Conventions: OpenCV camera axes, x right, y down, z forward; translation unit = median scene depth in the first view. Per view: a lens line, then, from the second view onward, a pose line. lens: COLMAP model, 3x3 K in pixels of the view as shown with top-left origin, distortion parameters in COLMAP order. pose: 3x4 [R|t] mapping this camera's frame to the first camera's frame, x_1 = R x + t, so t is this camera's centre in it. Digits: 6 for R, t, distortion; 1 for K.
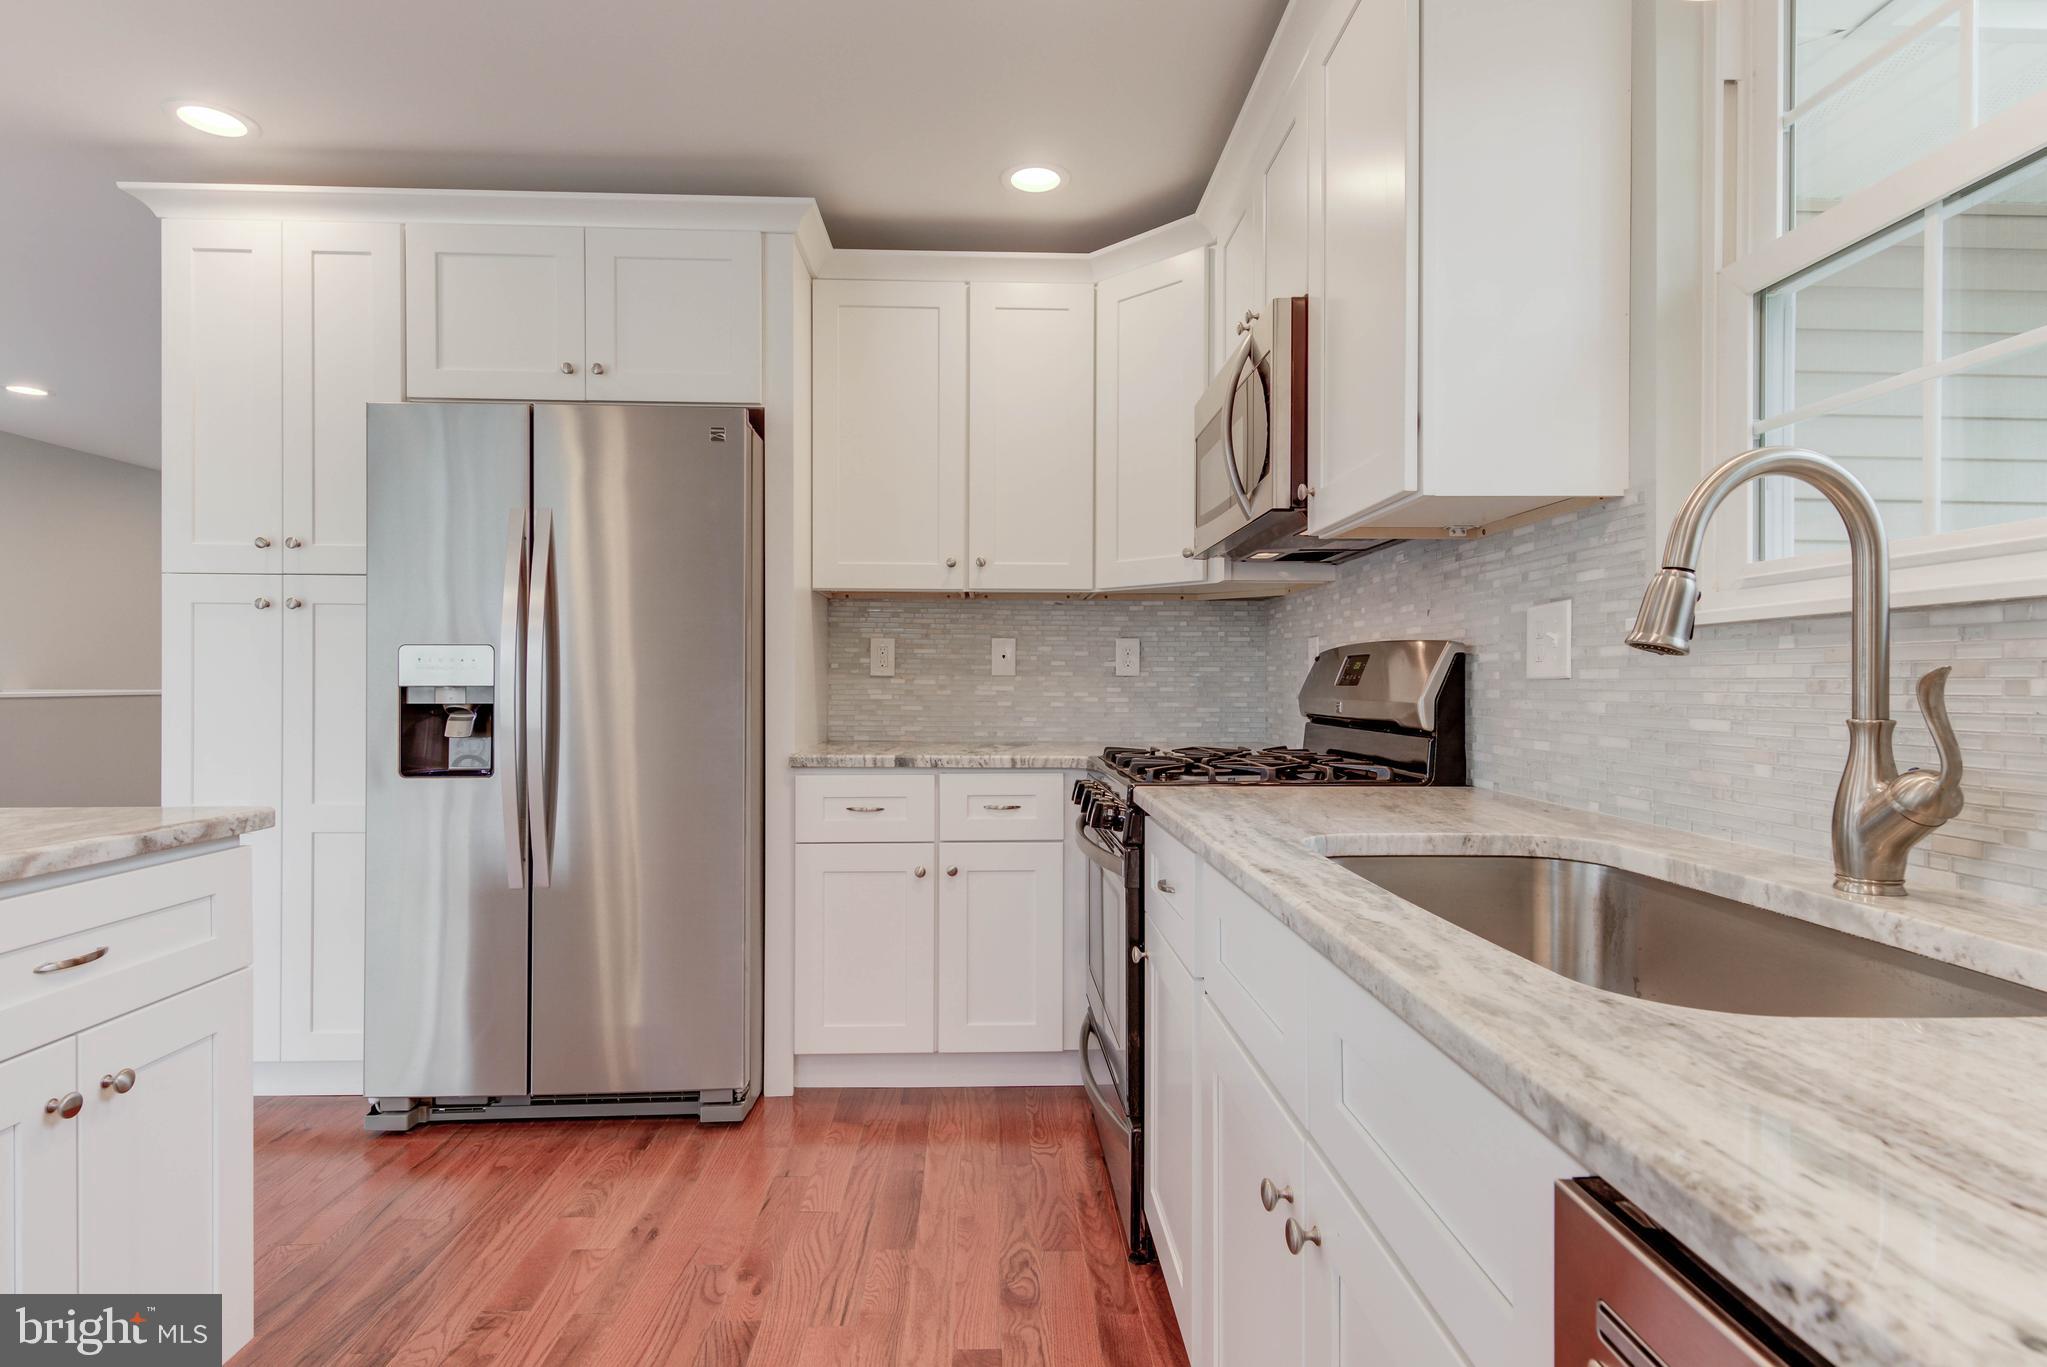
lens RADIAL K [[1025.5, 0, 1024.9], [0, 1025.5, 689.9], [0, 0, 1]] dist [0.022486, -0.009521]
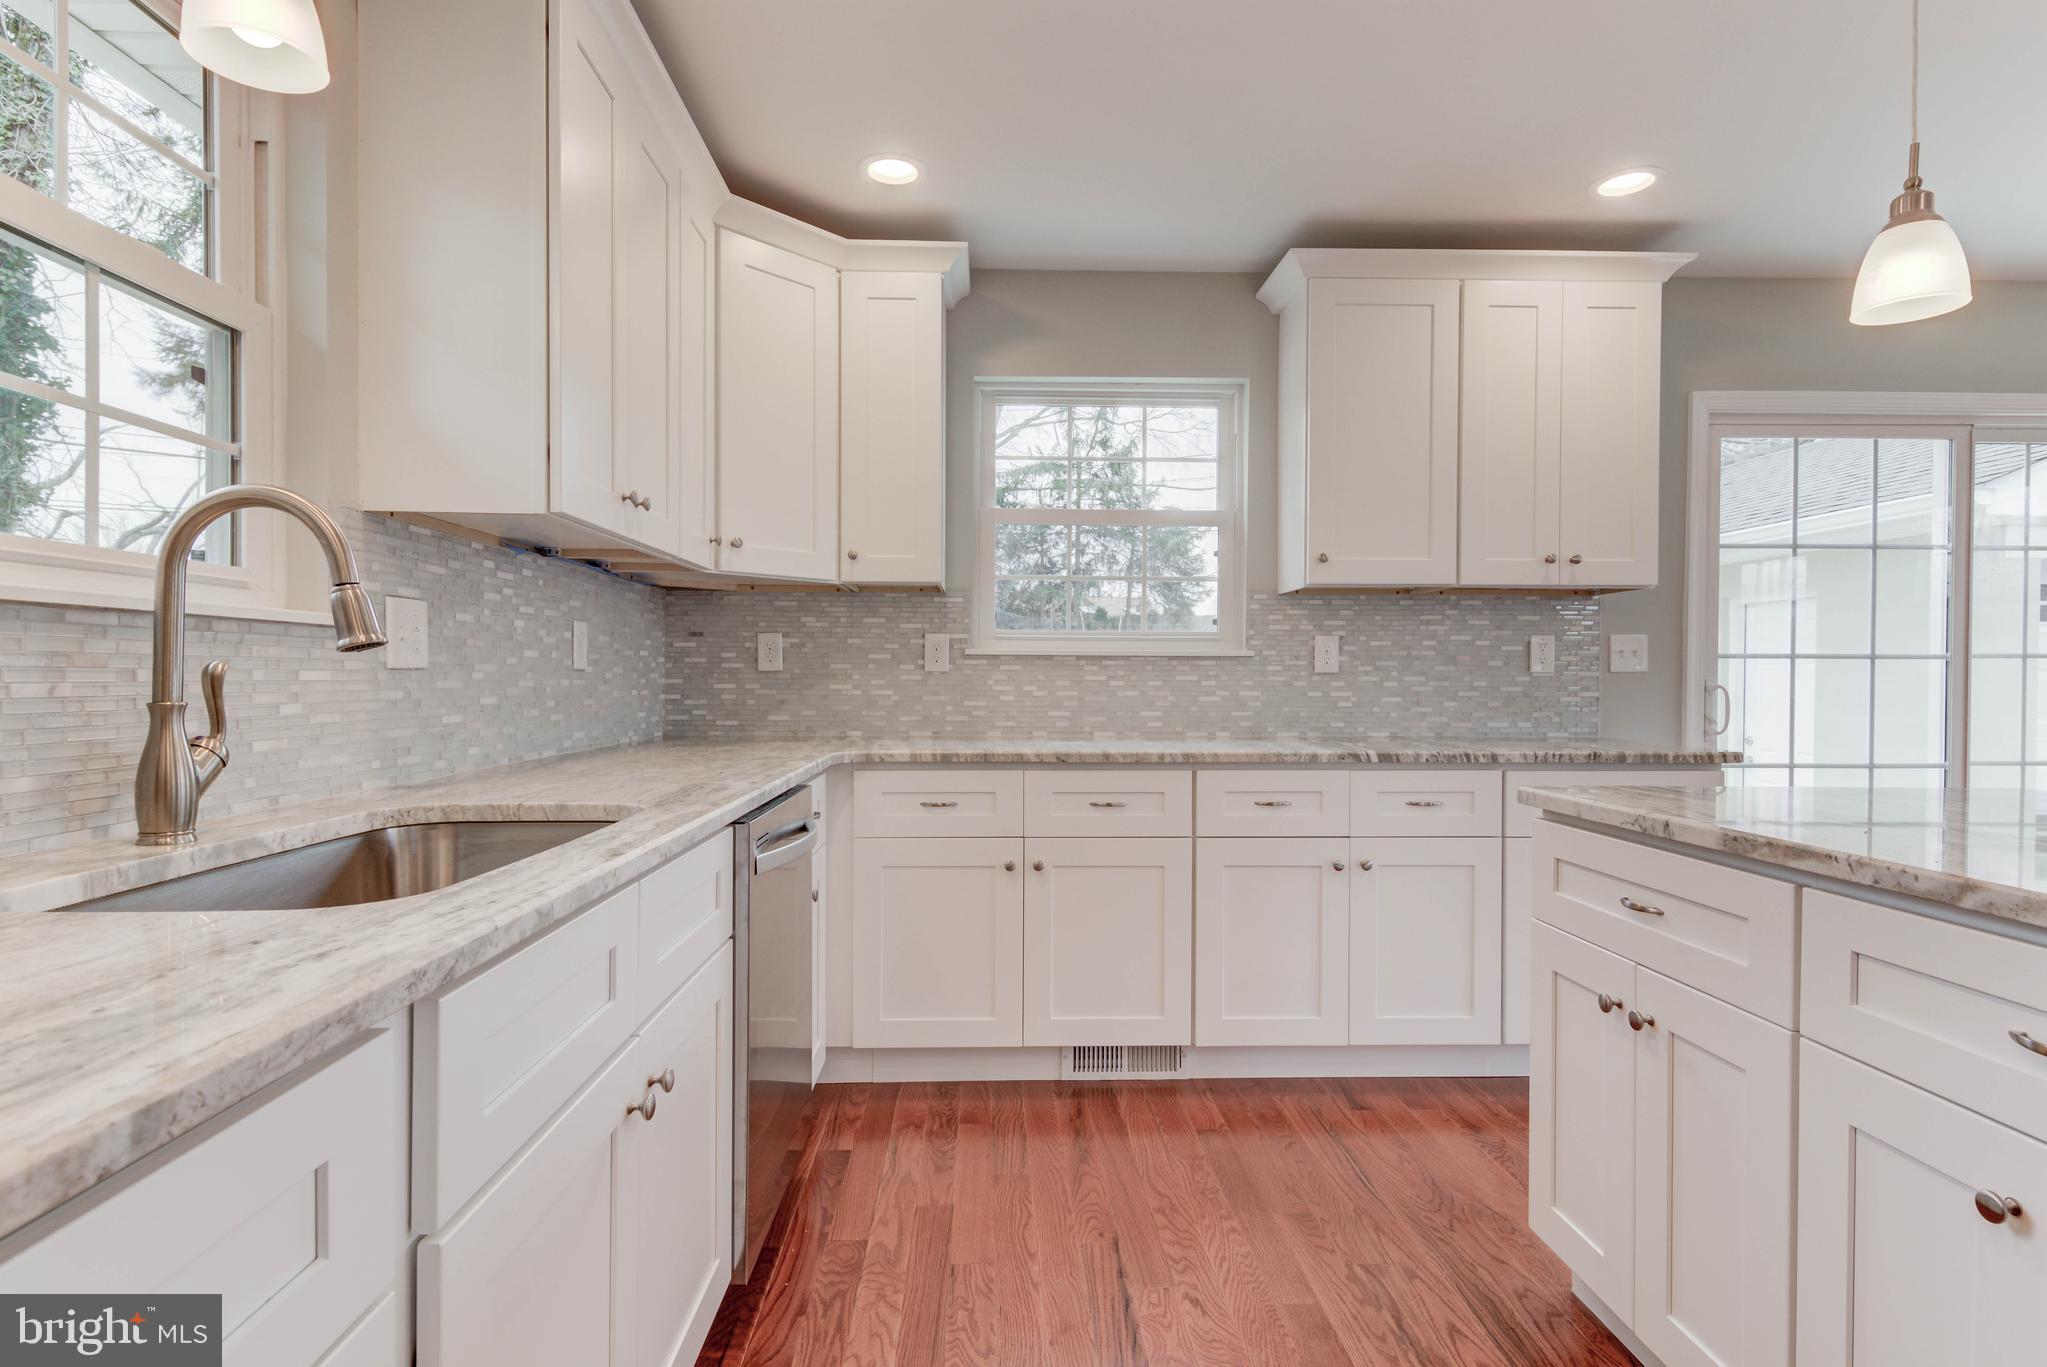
lens RADIAL K [[1025.5, 0, 1023.2], [0, 1025.5, 690.8], [0, 0, 1]] dist [0.022486, -0.009521]
pose [[-0.999962, -0.007563, 0.004403, -0.073363], [-0.007474, 0.999773, 0.019961, -0.006436], [-0.004553, 0.019927, -0.999791, 0.826689]]
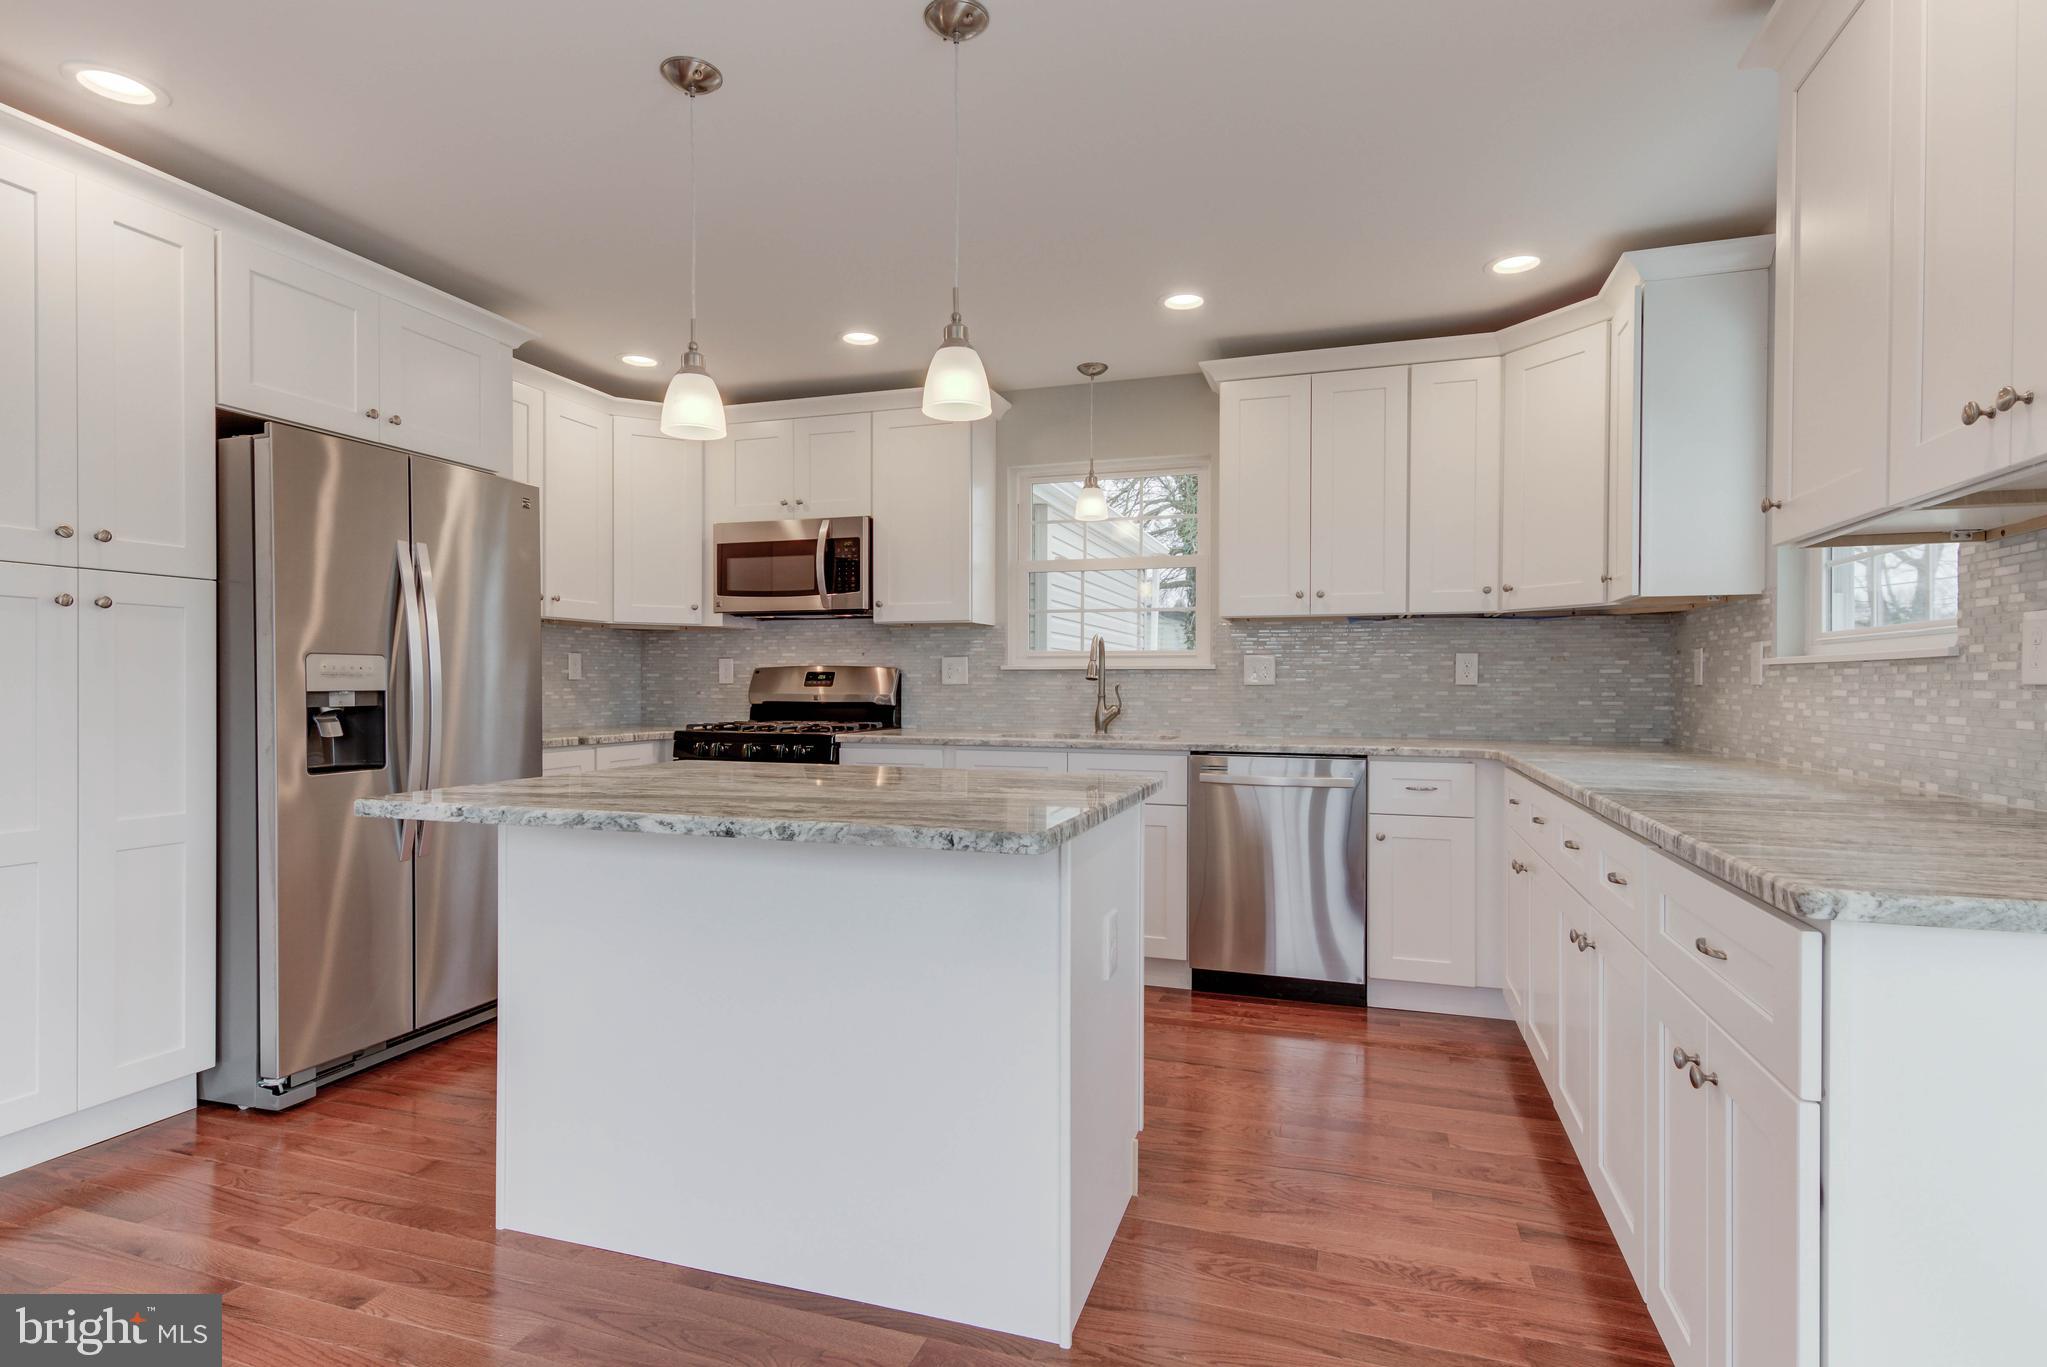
lens RADIAL K [[1025.5, 0, 1023.9], [0, 1025.5, 690.7], [0, 0, 1]] dist [0.022486, -0.009521]
pose [[0.348013, -0.008527, 0.937451, -1.280112], [0.003551, 0.999963, 0.007777, -0.009610], [-0.937483, 0.000623, 0.348031, -0.081772]]
